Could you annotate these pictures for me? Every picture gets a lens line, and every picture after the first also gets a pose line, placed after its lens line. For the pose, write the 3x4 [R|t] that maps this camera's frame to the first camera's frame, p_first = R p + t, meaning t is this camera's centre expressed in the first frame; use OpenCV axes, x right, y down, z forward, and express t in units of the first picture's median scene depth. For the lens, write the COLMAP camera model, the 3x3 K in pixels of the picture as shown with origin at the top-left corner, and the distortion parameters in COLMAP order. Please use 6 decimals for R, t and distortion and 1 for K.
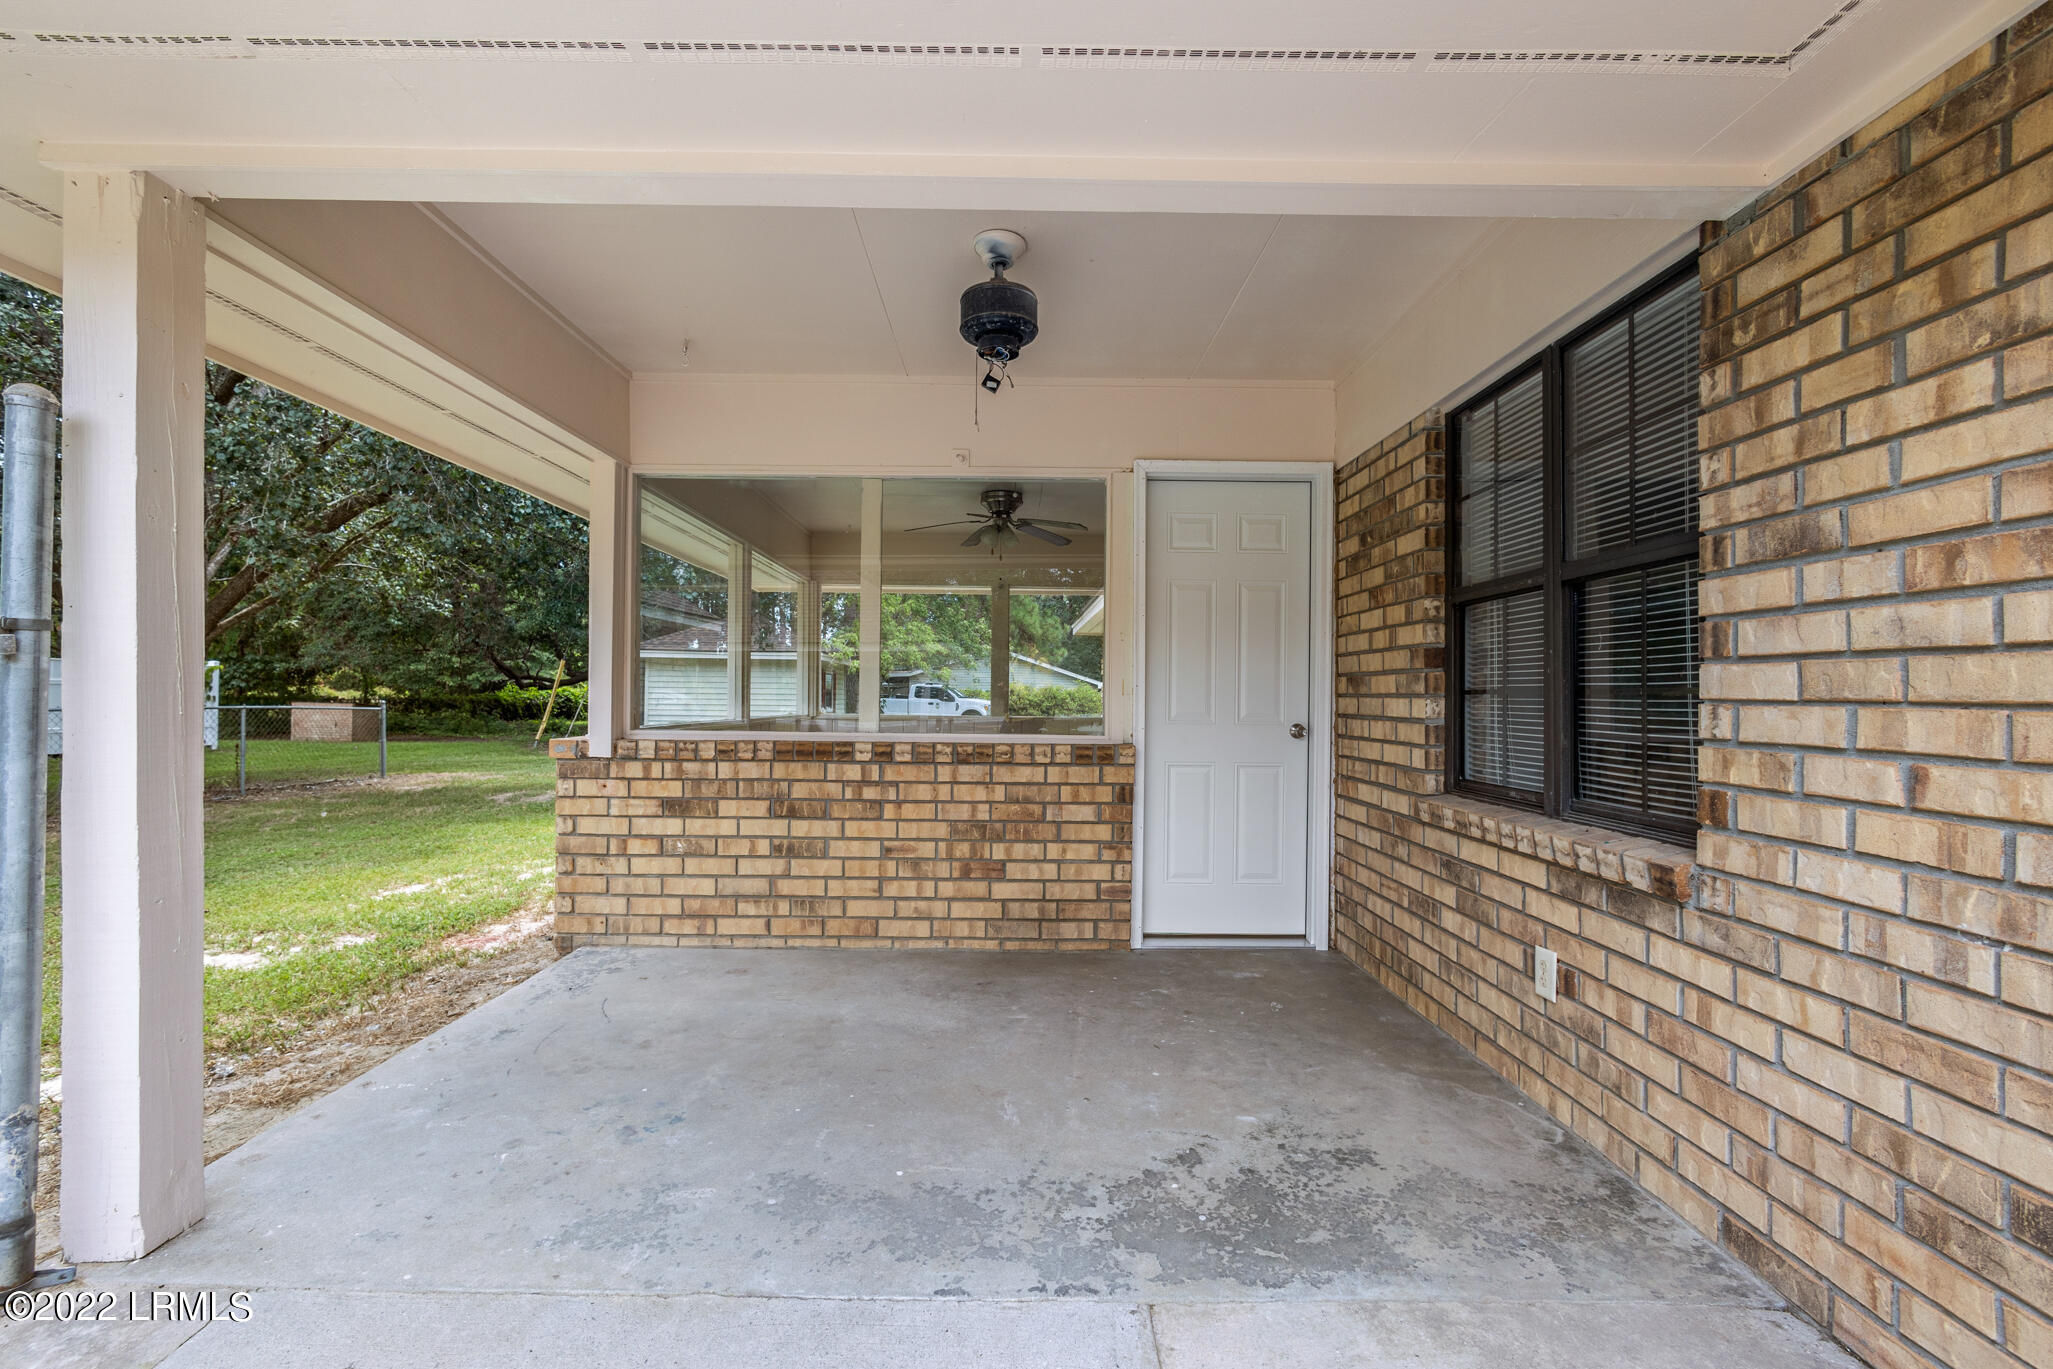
lens RADIAL K [[862.0, 0, 1017.6], [0, 862.0, 684.0], [0, 0, 1]] dist [-0.017352, 0.004200]
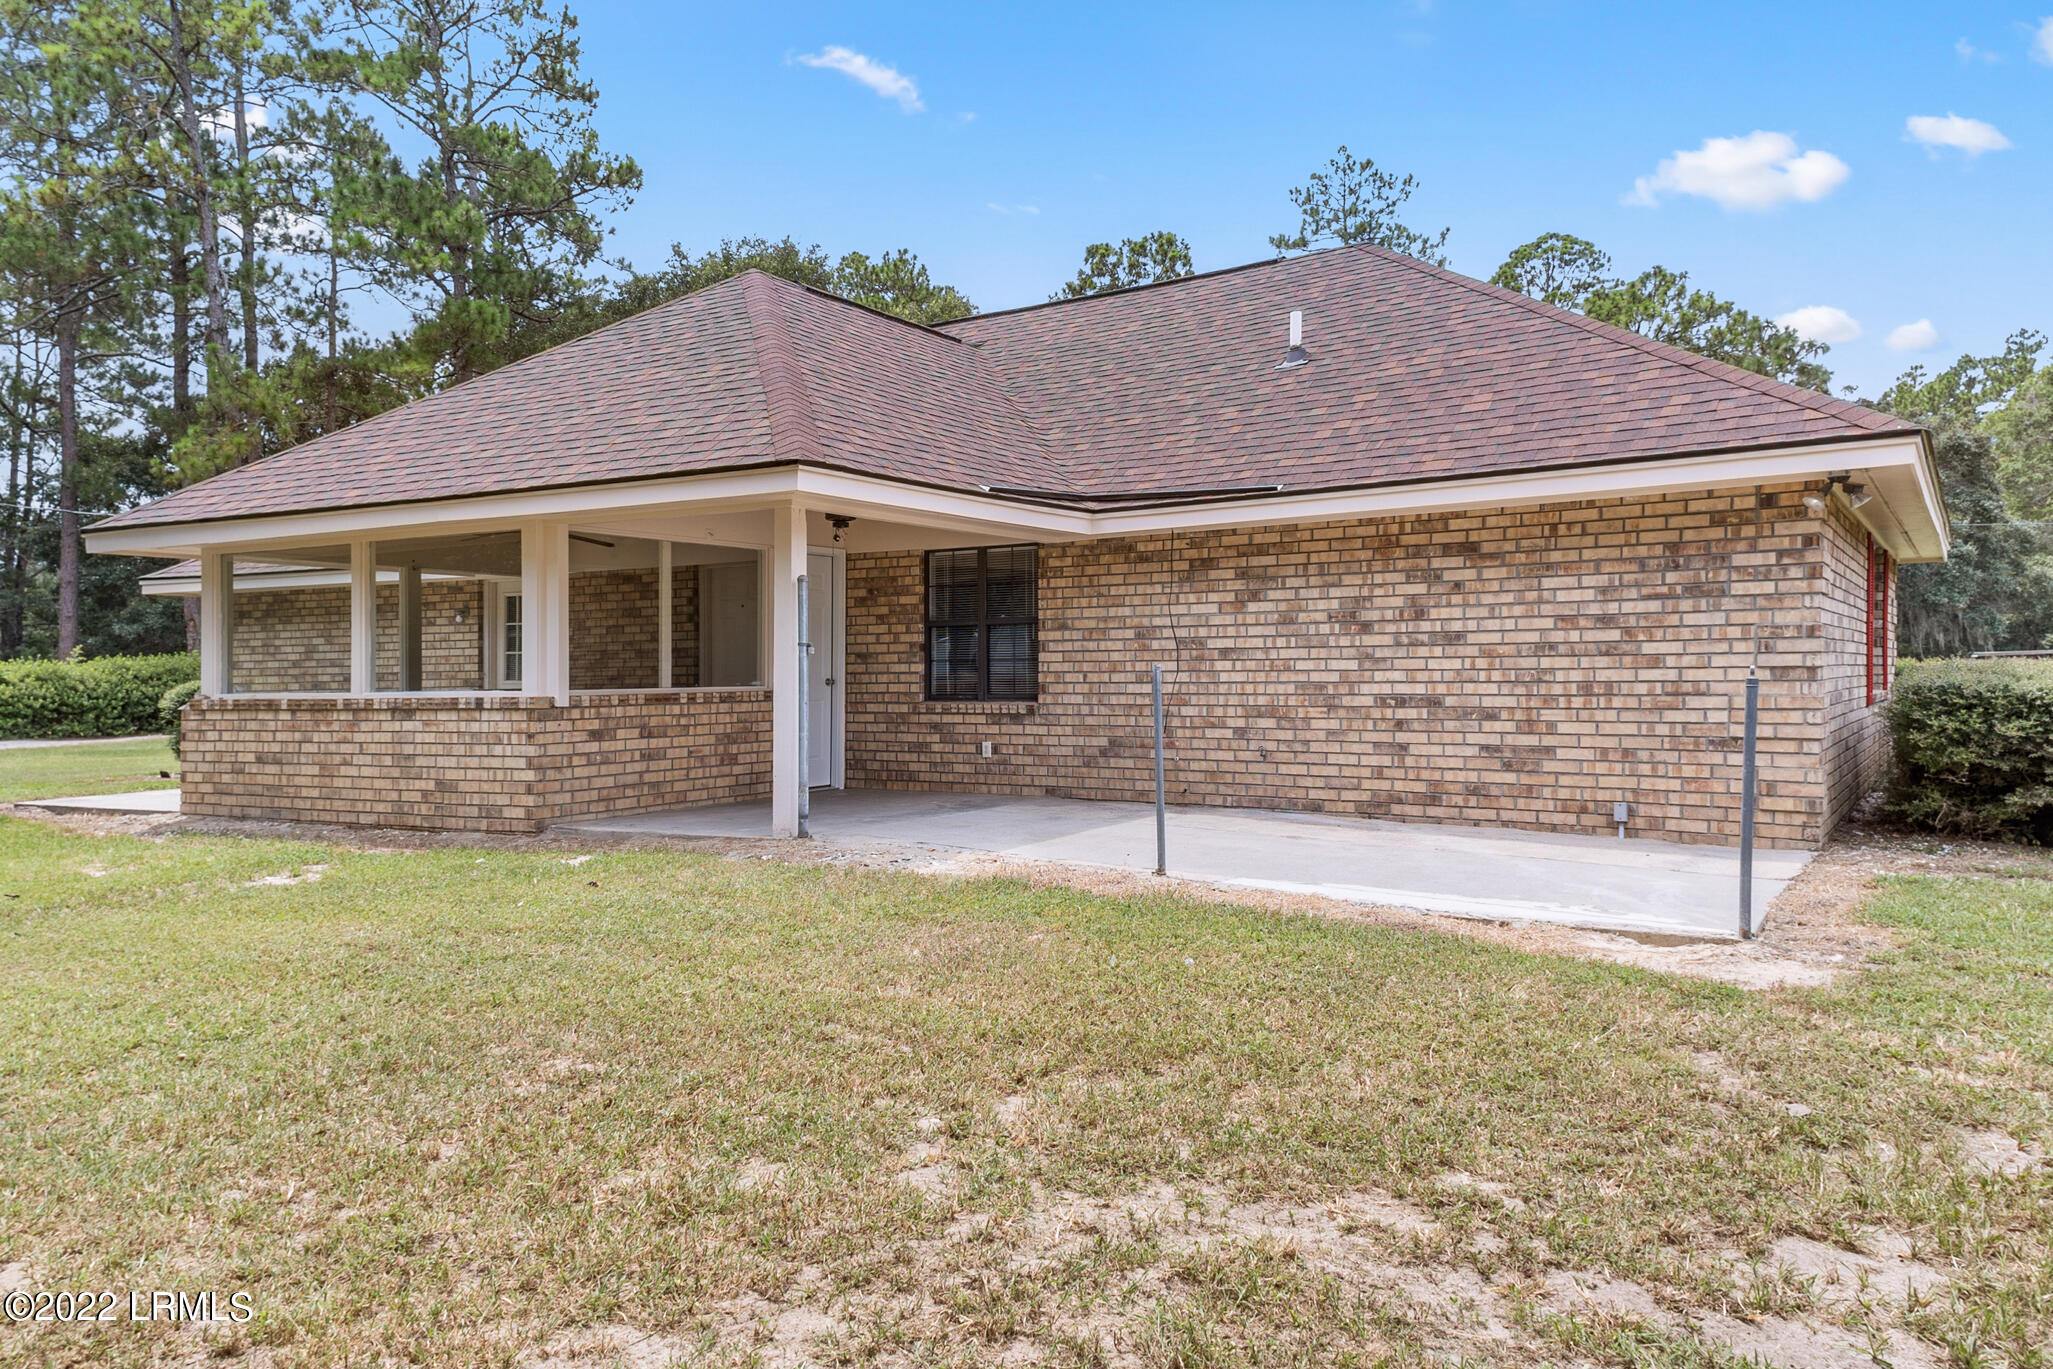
lens RADIAL K [[862.0, 0, 1017.6], [0, 862.0, 684.0], [0, 0, 1]] dist [-0.017352, 0.004200]
pose [[0.581067, -0.031702, 0.813238, -1.410995], [0.005631, 0.999374, 0.034934, -0.010385], [-0.813836, -0.015720, 0.580882, -0.697307]]
